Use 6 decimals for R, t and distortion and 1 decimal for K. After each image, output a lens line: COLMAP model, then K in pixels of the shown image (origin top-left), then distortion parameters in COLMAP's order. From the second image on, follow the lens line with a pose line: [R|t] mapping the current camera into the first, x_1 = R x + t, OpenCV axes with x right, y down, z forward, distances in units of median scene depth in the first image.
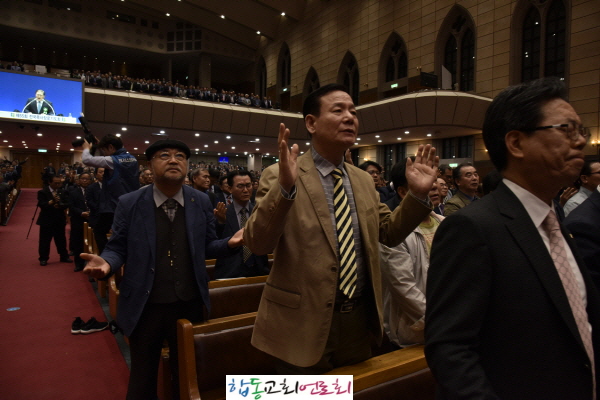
lens RADIAL K [[405.6, 0, 300.2], [0, 405.6, 208.4], [0, 0, 1]] dist [-0.015531, 0.002349]
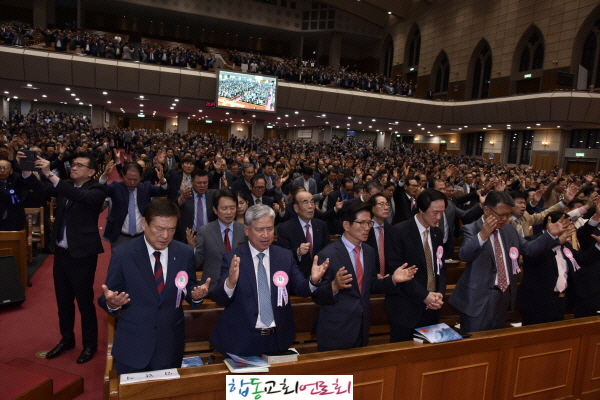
lens RADIAL K [[422.3, 0, 301.9], [0, 422.3, 208.5], [0, 0, 1]] dist [-0.005478, 0.002127]
pose [[0.976264, 0.079147, -0.201604, -0.072393], [-0.062836, 0.994306, 0.086066, -0.007411], [0.207268, -0.071356, 0.975679, -0.177389]]
